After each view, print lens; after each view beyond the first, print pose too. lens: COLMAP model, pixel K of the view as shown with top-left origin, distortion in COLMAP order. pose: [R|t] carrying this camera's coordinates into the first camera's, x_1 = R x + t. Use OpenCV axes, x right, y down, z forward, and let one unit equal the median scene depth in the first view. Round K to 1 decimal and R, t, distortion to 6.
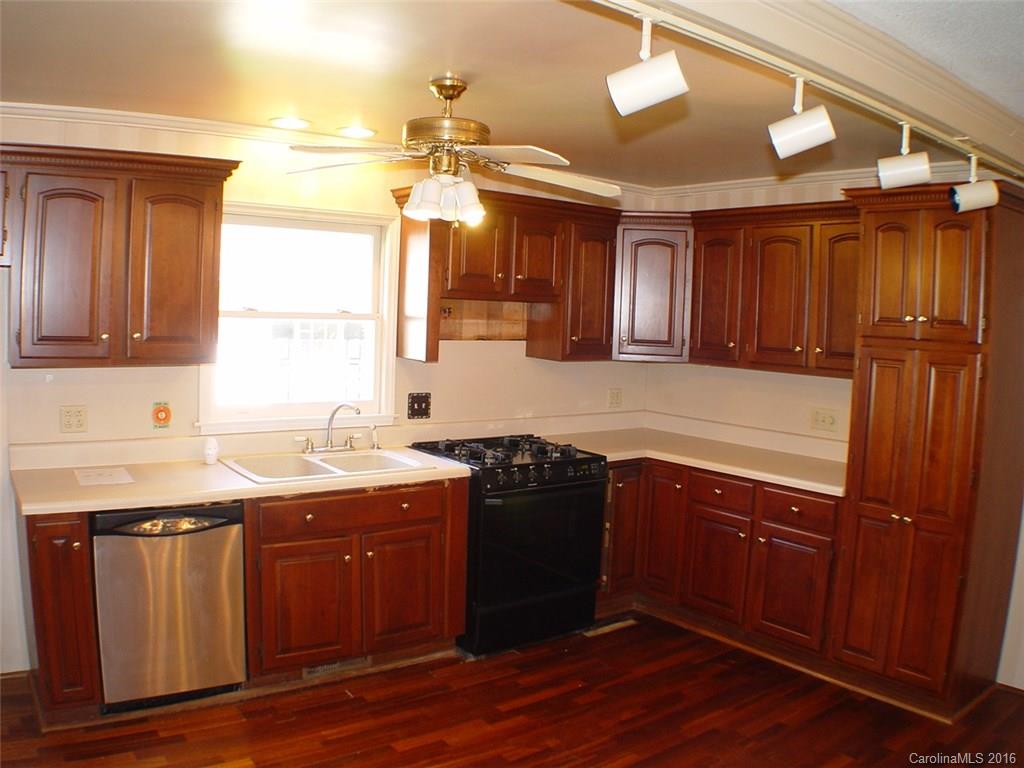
lens RADIAL K [[831.4, 0, 484.7], [0, 831.4, 384.0], [0, 0, 1]] dist [-0.259140, 0.063853]
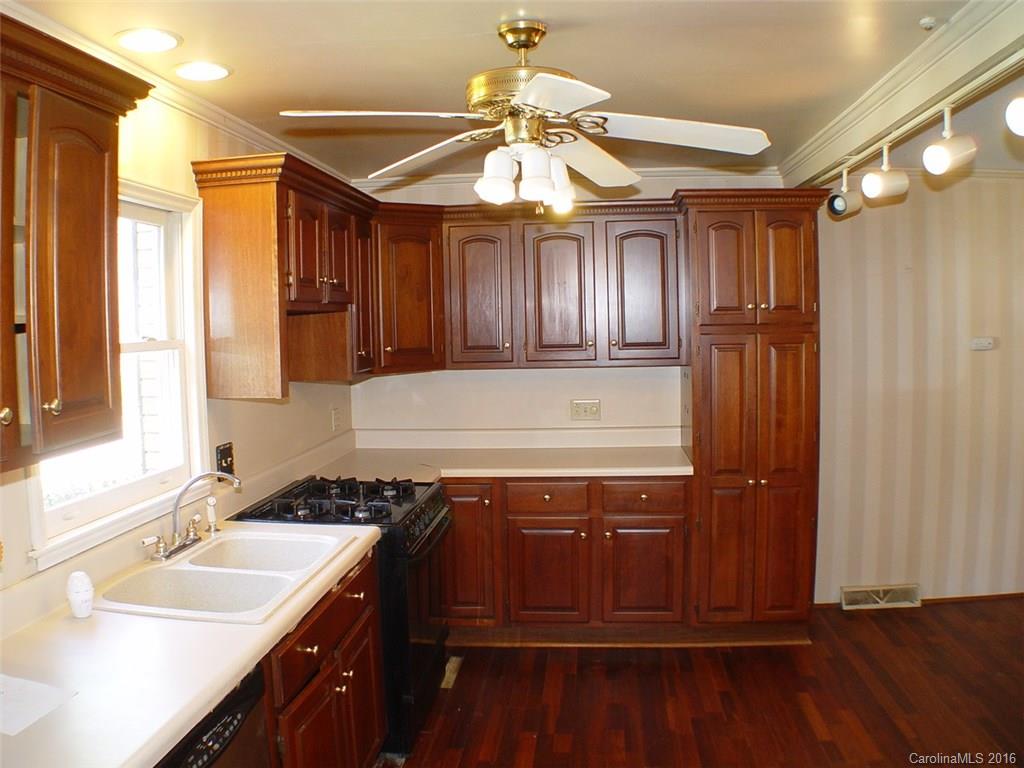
lens RADIAL K [[831.4, 0, 484.7], [0, 831.4, 384.0], [0, 0, 1]] dist [-0.259140, 0.063853]
pose [[0.680005, -0.103553, 0.725858, -0.556369], [0.110057, 0.993176, 0.038585, -0.056985], [-0.724901, 0.053648, 0.686761, 0.444271]]
